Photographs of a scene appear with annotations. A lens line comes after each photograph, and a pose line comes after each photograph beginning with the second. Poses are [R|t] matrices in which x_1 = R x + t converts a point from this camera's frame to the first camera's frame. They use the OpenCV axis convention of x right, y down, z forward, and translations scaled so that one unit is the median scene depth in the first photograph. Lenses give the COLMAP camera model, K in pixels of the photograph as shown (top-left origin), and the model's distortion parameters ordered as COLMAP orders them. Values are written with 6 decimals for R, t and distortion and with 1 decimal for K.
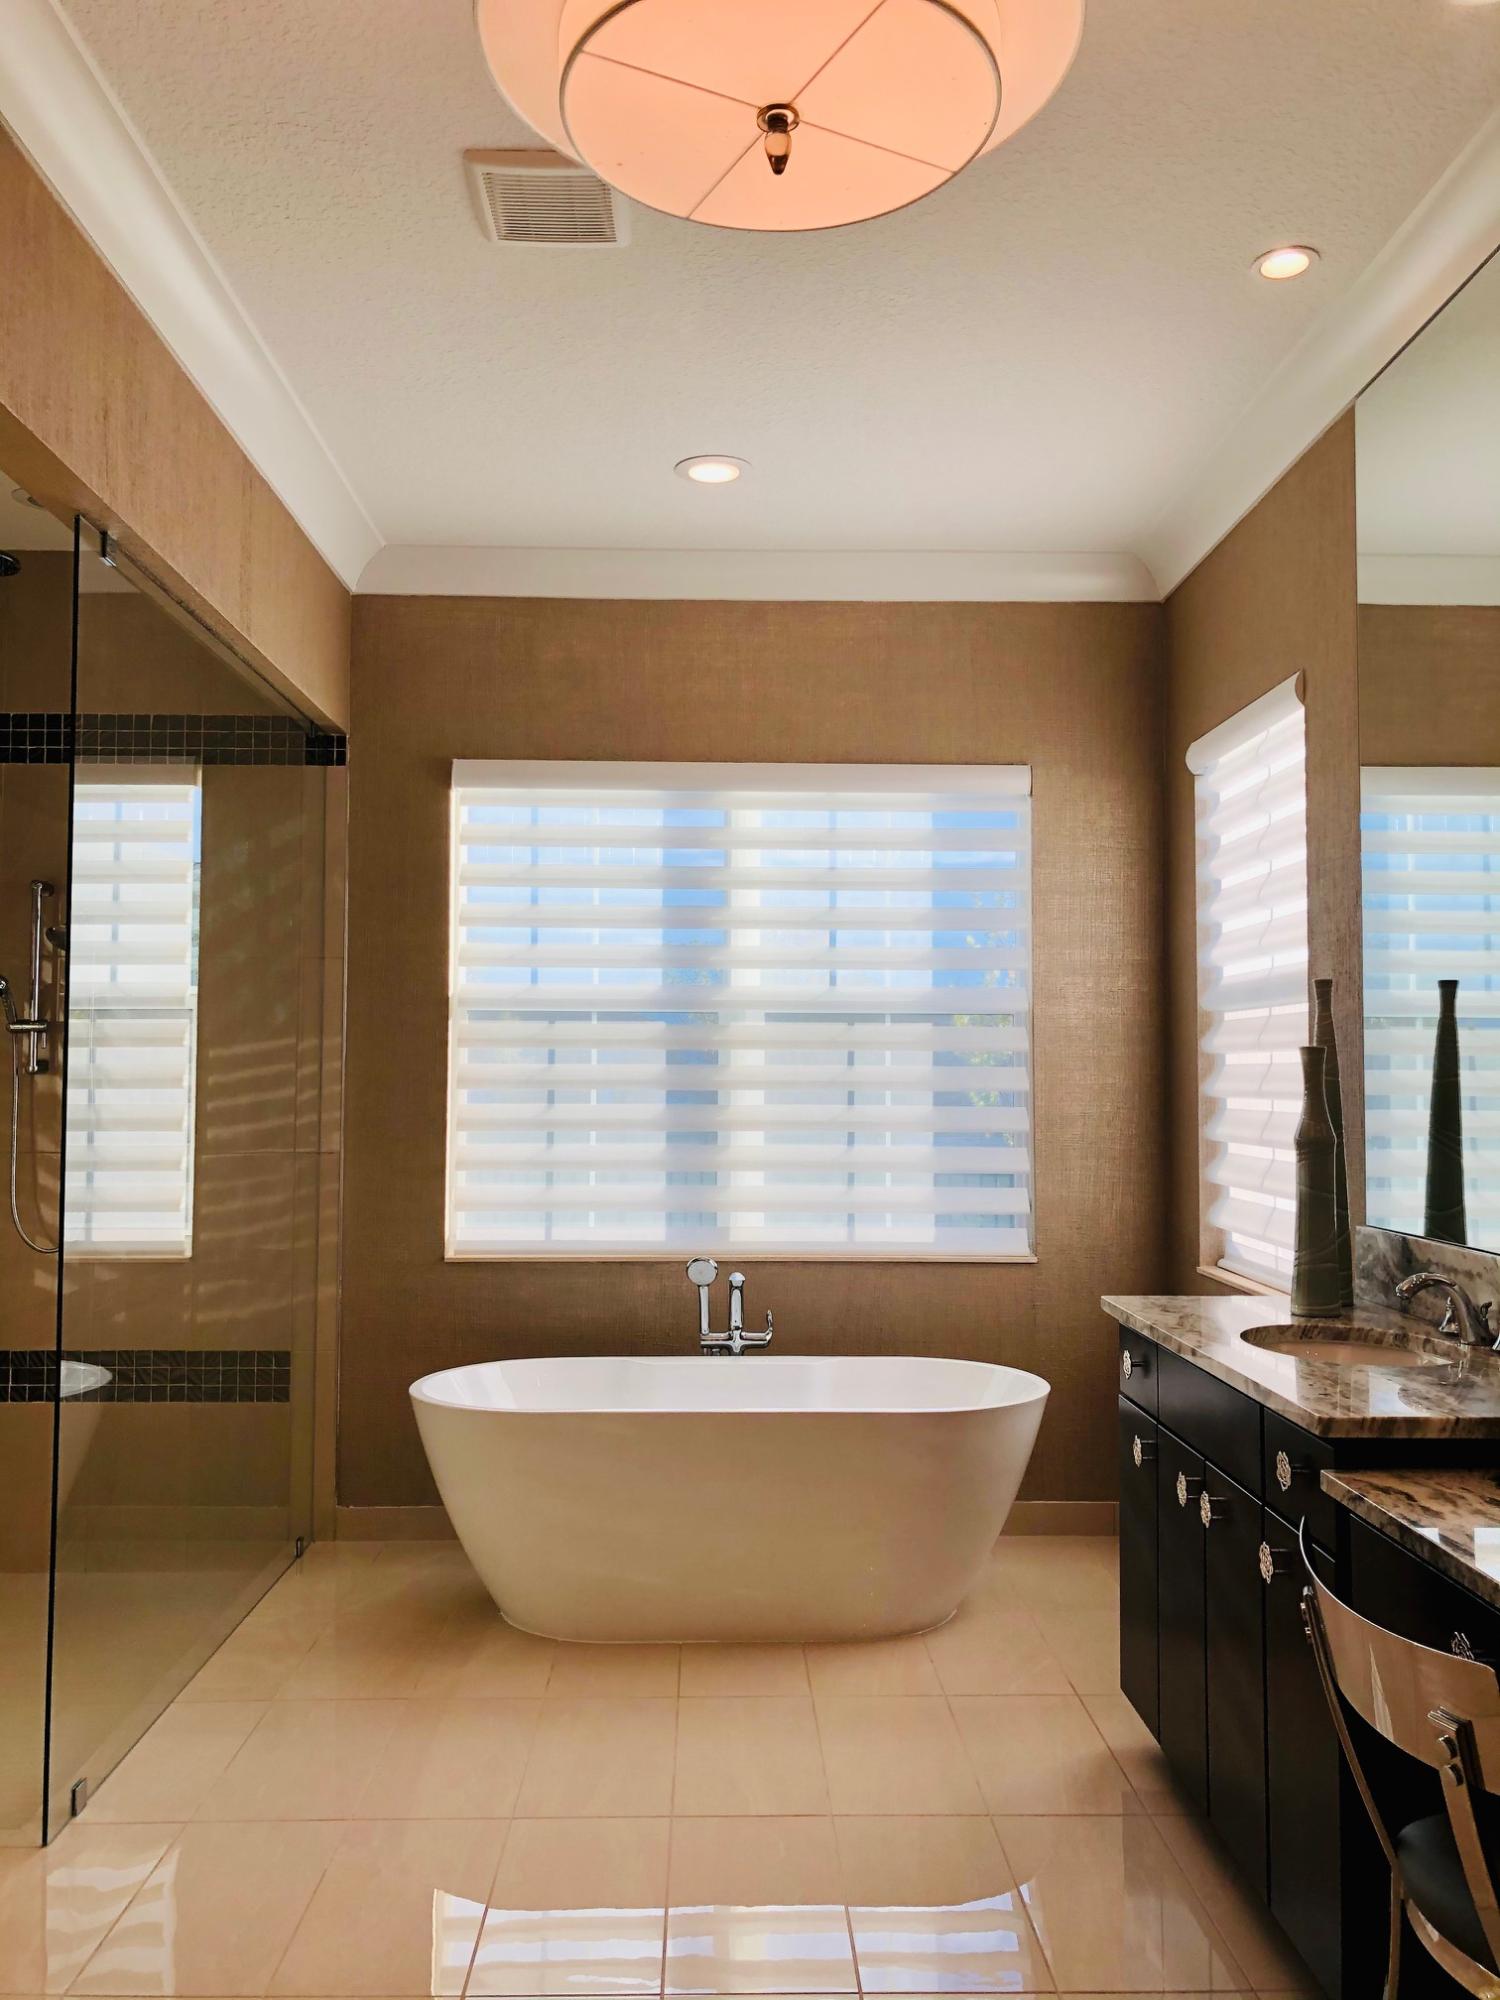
lens RADIAL K [[1609.8, 0, 750.0], [0, 1609.8, 1000.0], [0, 0, 1]] dist [0.002001, 0.005238]
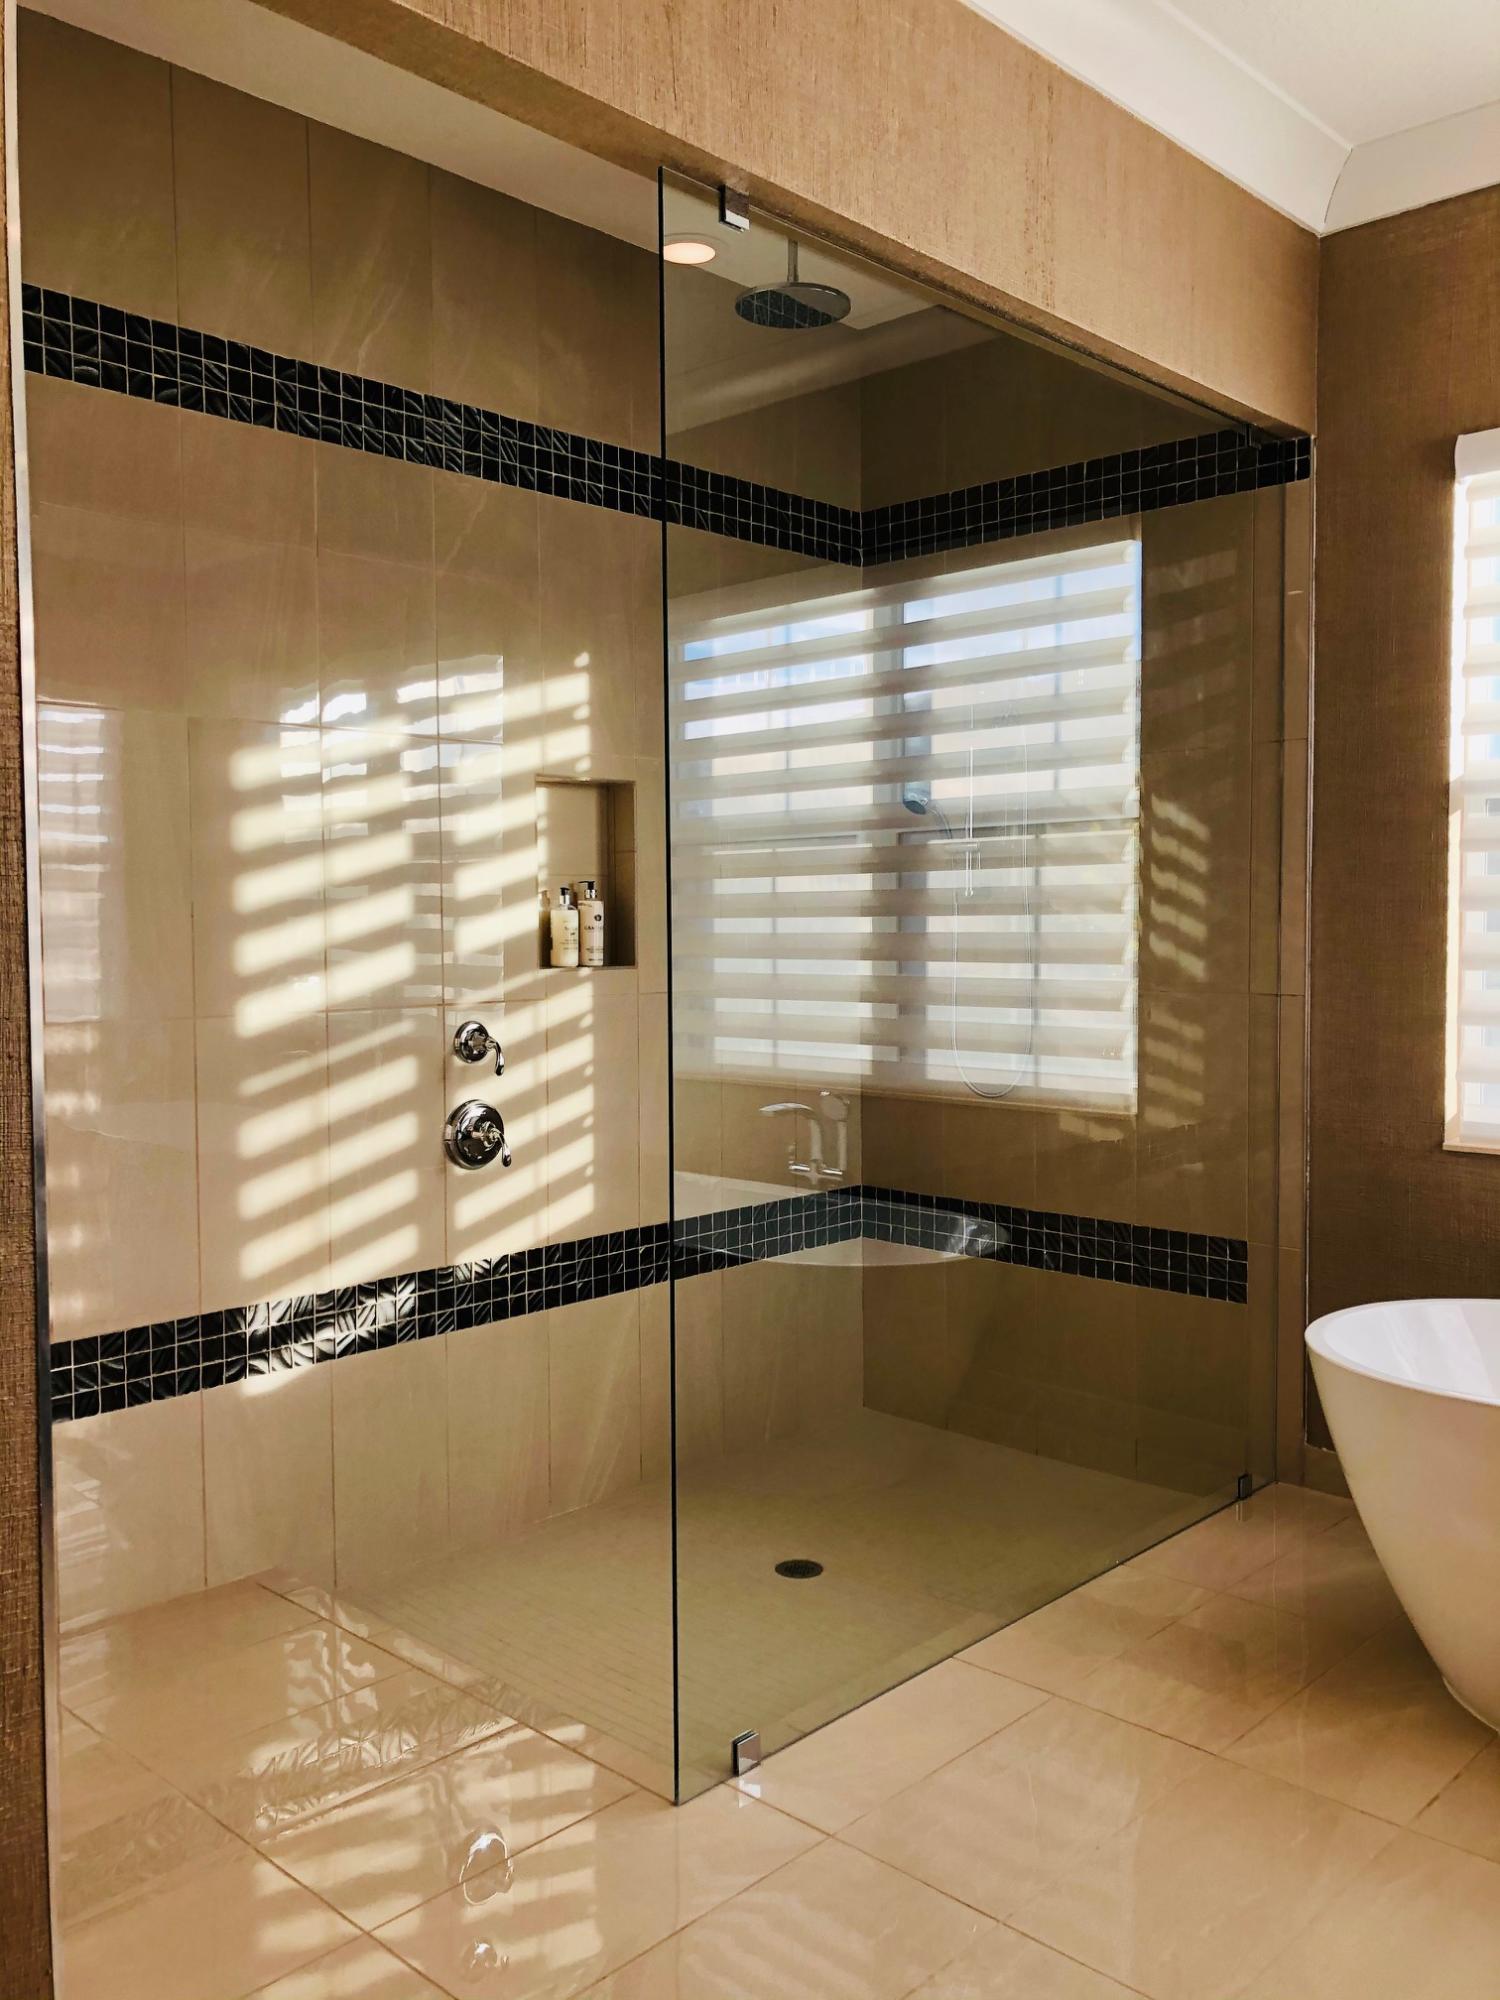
lens RADIAL K [[1609.8, 0, 750.0], [0, 1609.8, 1000.0], [0, 0, 1]] dist [0.002001, 0.005238]
pose [[0.699547, 0.029370, -0.713983, 0.107063], [0.045706, 0.995270, 0.085722, 0.019079], [0.713124, -0.092600, 0.694896, 0.278818]]
